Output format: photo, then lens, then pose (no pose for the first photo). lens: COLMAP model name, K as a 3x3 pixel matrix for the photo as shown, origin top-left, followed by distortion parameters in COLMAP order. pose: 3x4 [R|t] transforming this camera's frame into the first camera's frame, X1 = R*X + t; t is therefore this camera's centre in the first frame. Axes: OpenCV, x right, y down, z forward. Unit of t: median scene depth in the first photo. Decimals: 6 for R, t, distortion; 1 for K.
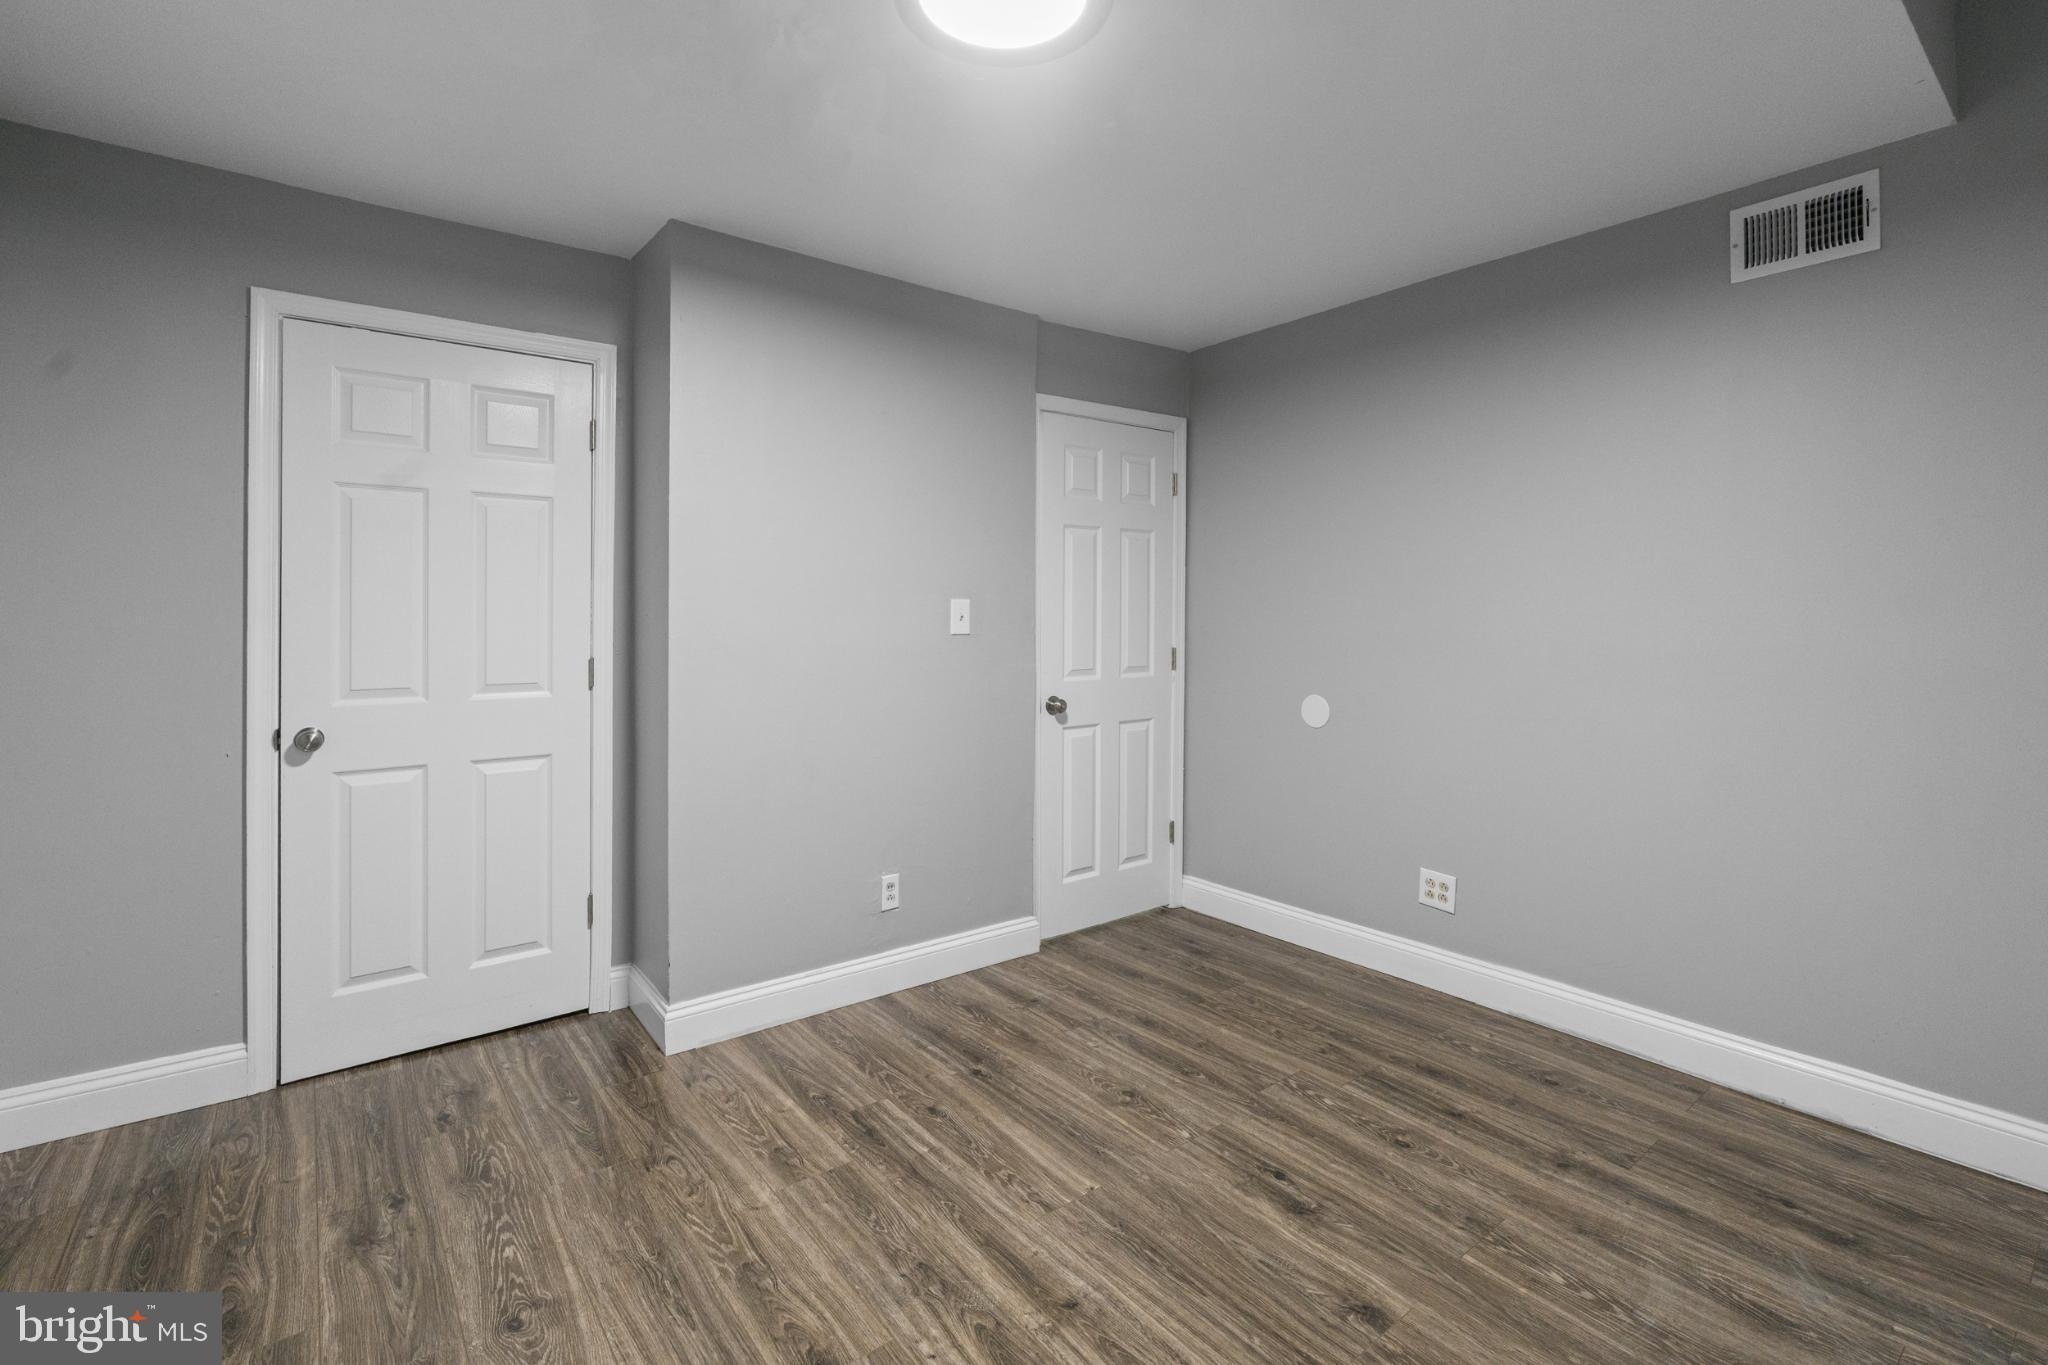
lens RADIAL K [[914.6, 0, 1040.1], [0, 914.6, 593.5], [0, 0, 1]] dist [-0.008744, 0.001737]
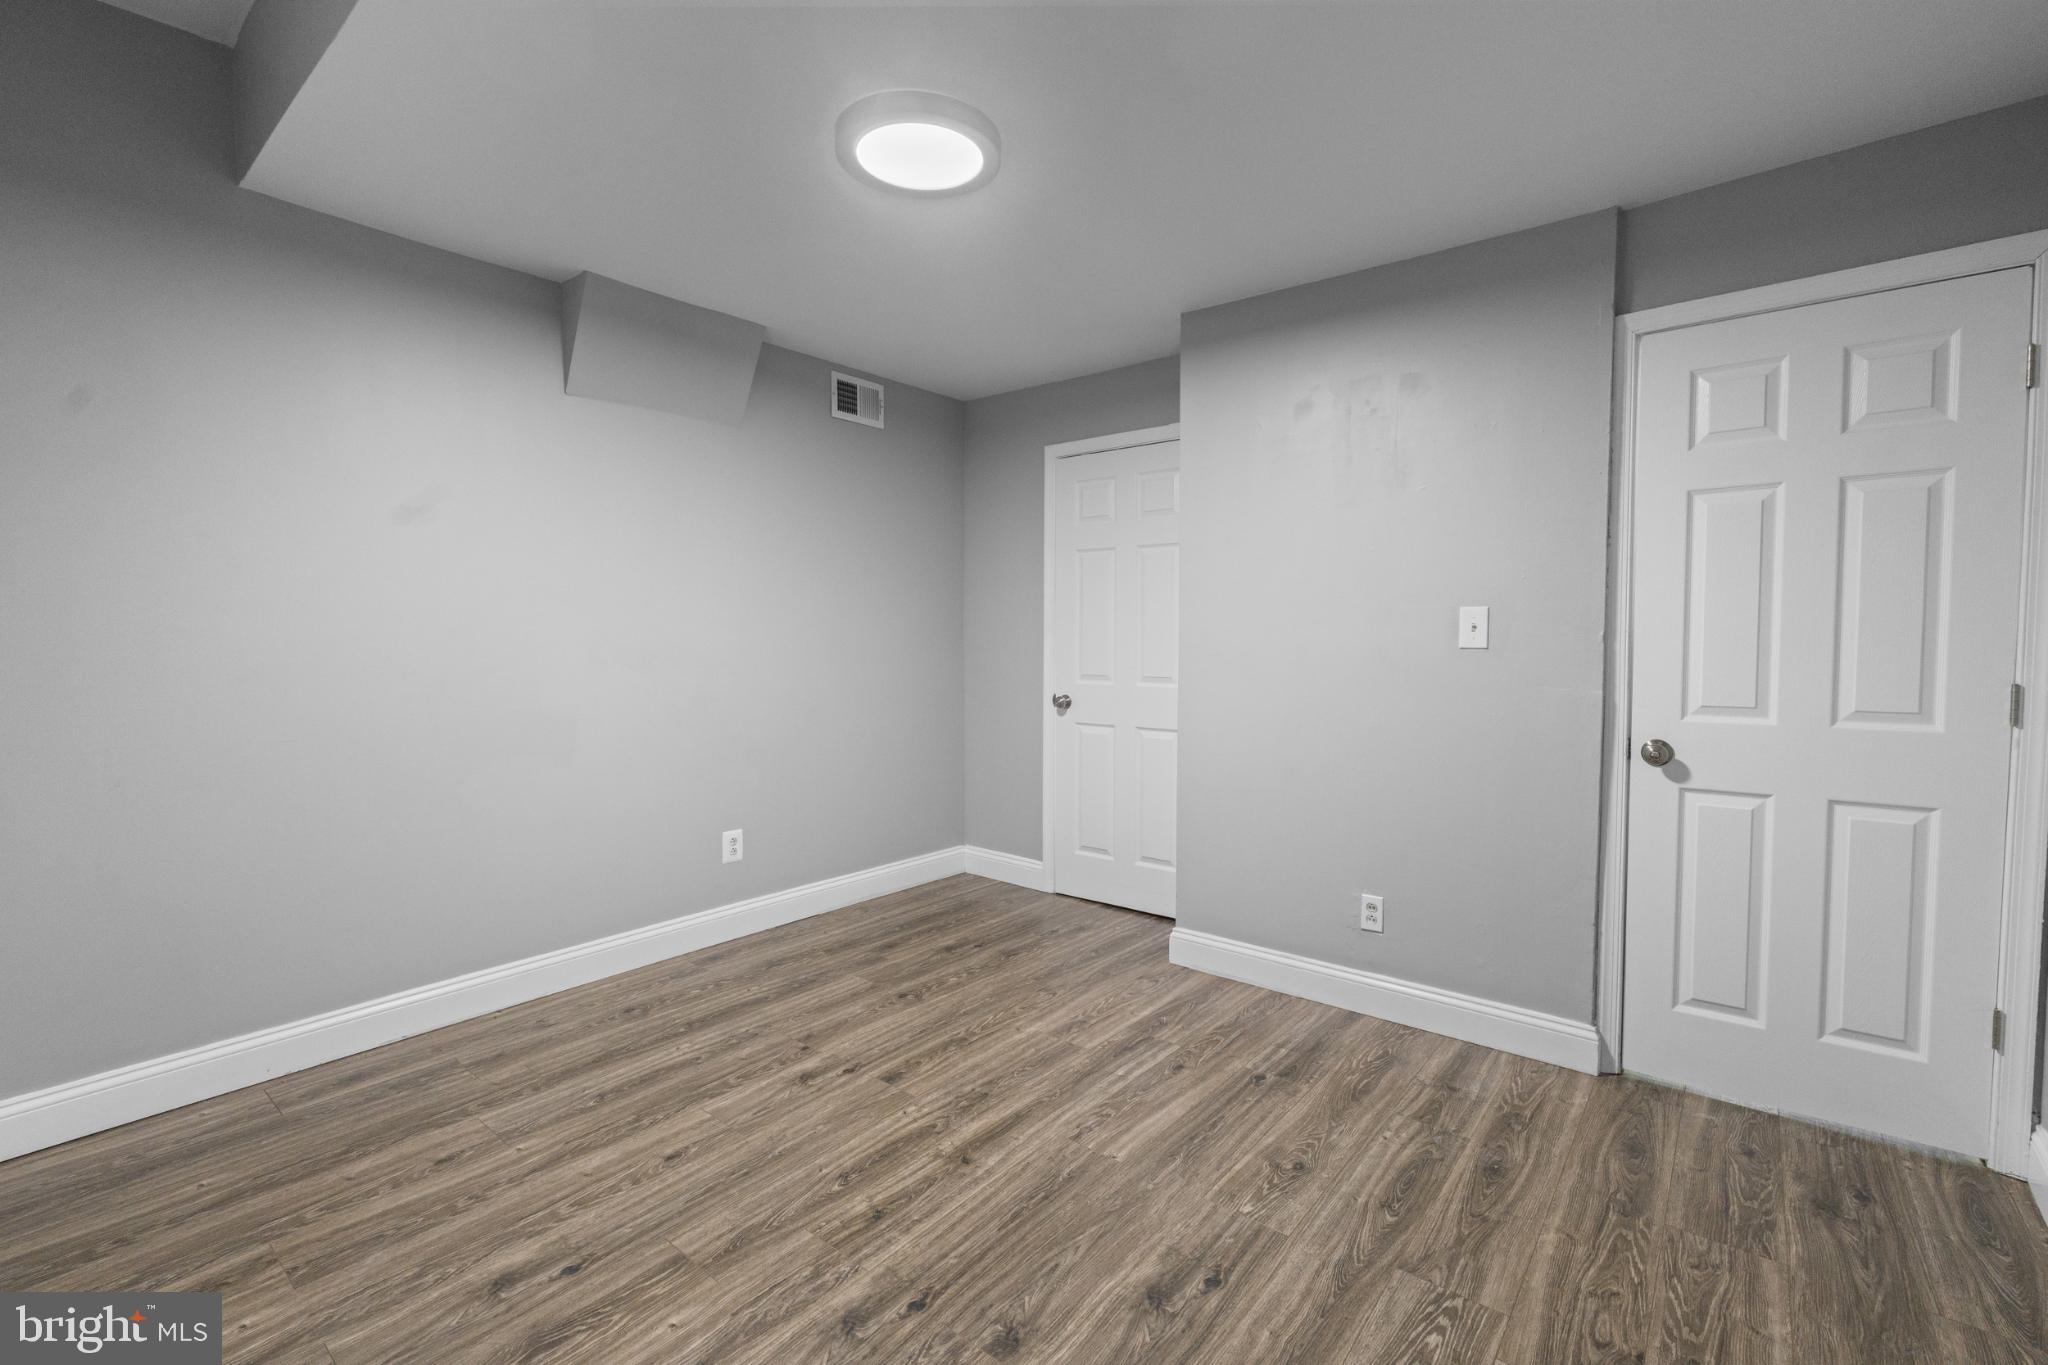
lens RADIAL K [[914.6, 0, 1039.7], [0, 914.6, 666.7], [0, 0, 1]] dist [-0.008744, 0.001737]
pose [[0.216894, 0.027350, -0.975812, 1.001027], [0.020621, 0.999256, 0.032591, 0.040769], [0.975977, -0.027191, 0.216169, 0.658988]]
